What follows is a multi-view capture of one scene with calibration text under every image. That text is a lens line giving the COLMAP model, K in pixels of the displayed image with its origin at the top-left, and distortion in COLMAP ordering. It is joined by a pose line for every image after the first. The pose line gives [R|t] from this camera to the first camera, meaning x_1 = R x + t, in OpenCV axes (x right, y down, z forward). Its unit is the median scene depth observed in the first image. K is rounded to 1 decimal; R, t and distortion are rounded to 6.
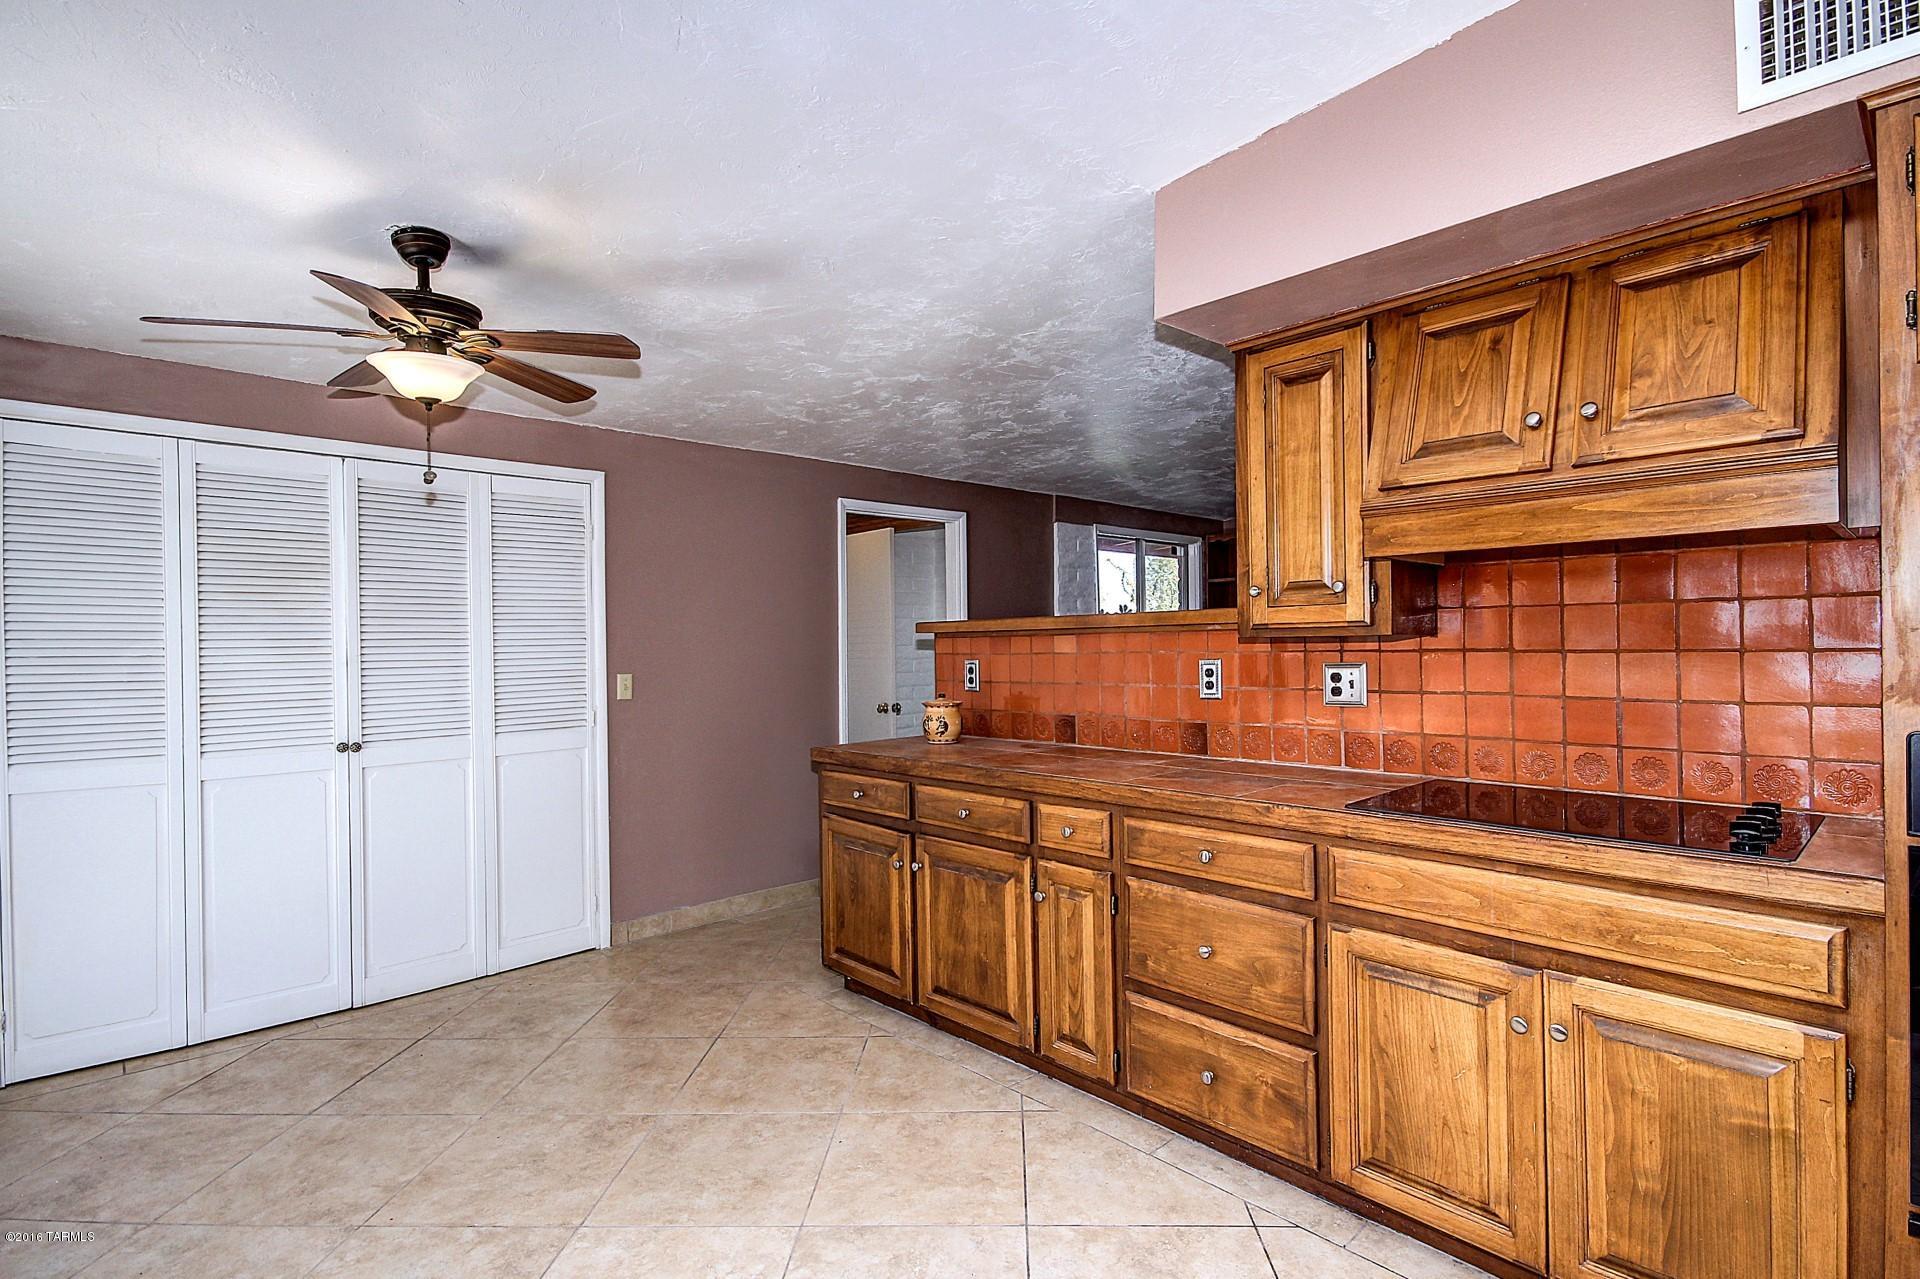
lens RADIAL K [[910.7, 0, 970.5], [0, 910.7, 647.4], [0, 0, 1]] dist [-0.000703, -0.000370]
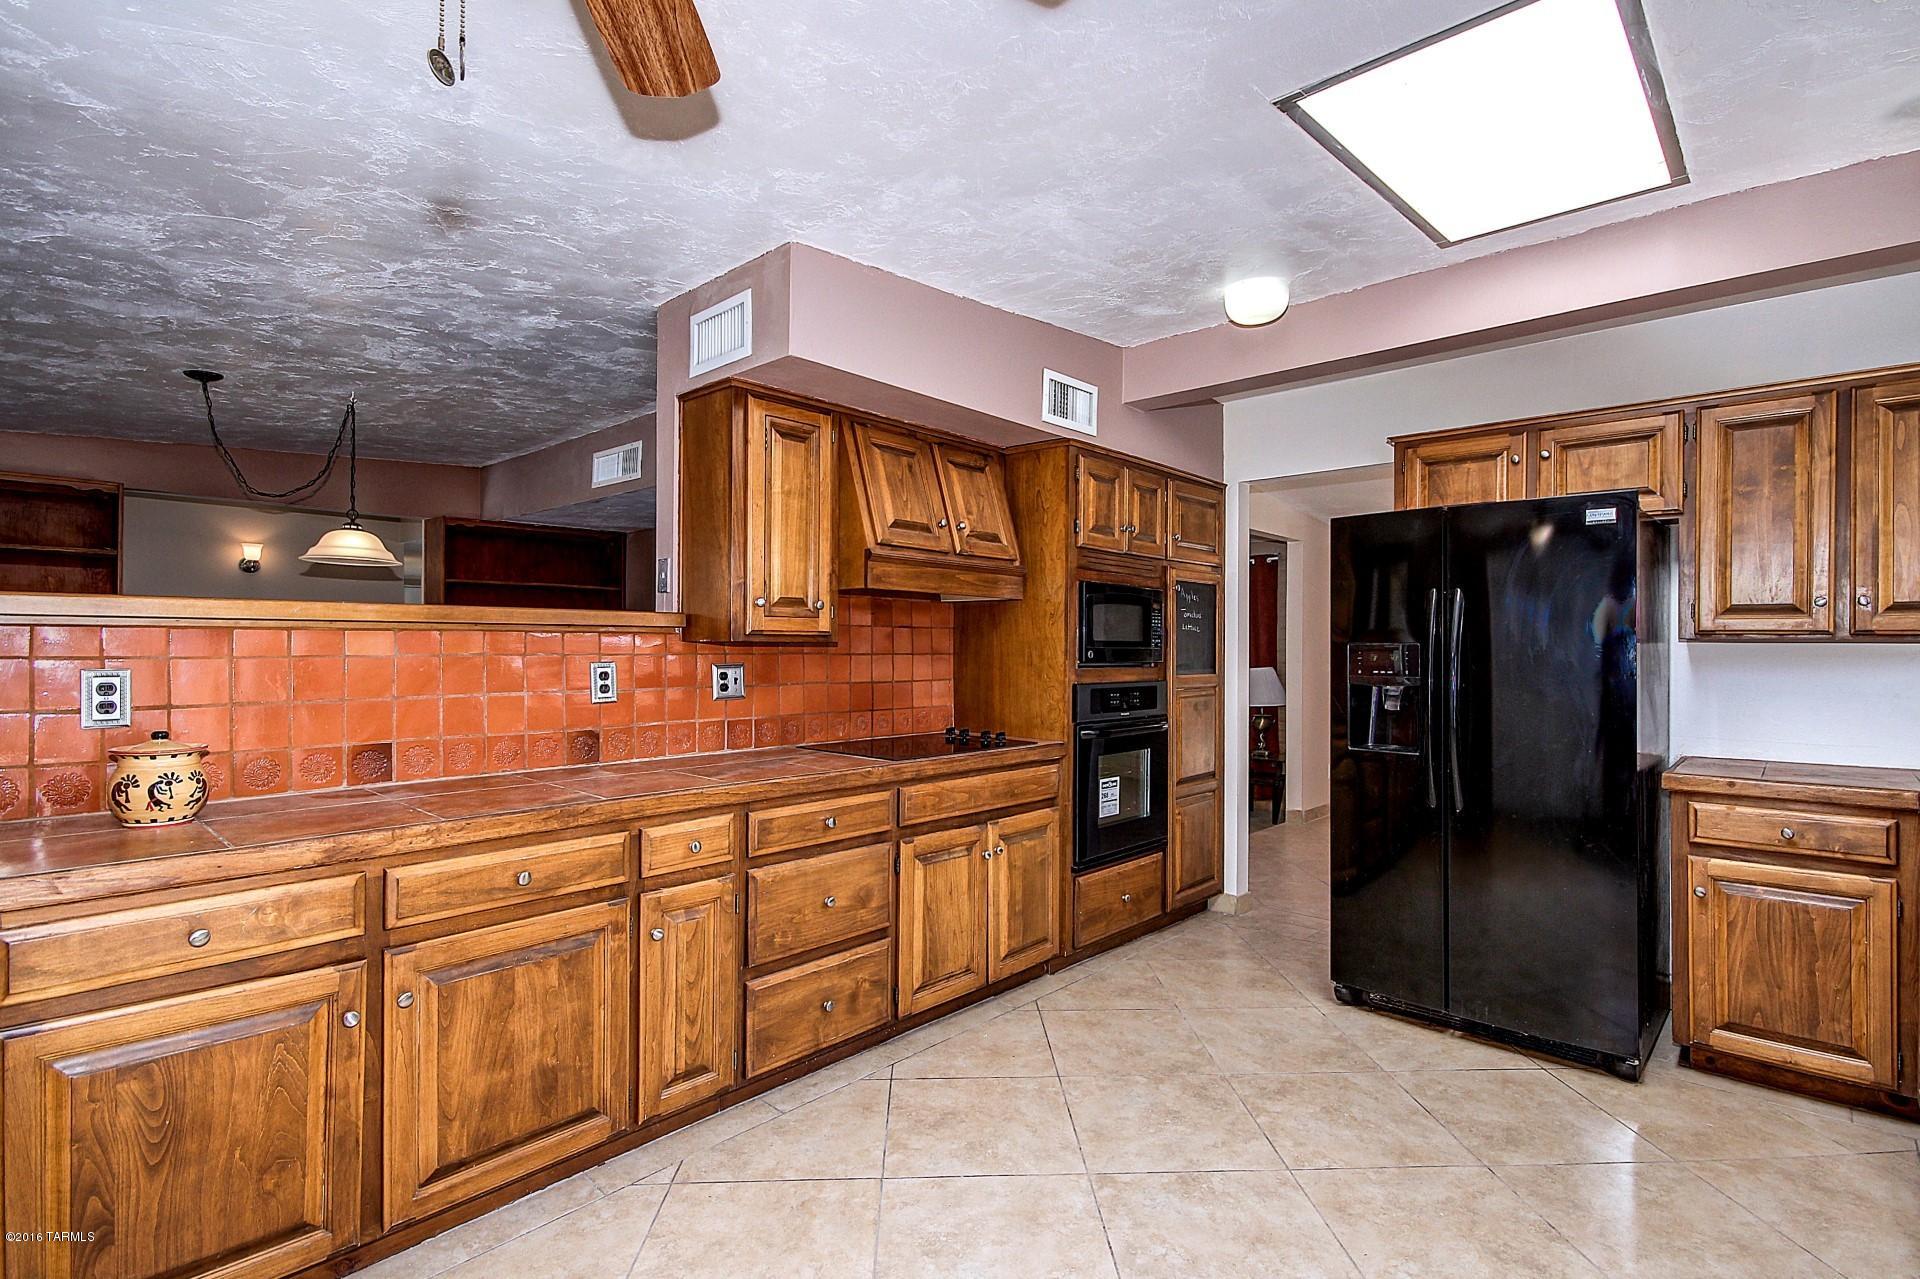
lens RADIAL K [[910.7, 0, 970.5], [0, 910.7, 647.4], [0, 0, 1]] dist [-0.000703, -0.000370]
pose [[-0.075514, 0.013156, 0.997058, -0.888591], [-0.001515, 0.999910, -0.013308, 0.011938], [-0.997144, -0.002515, -0.075488, 0.835481]]
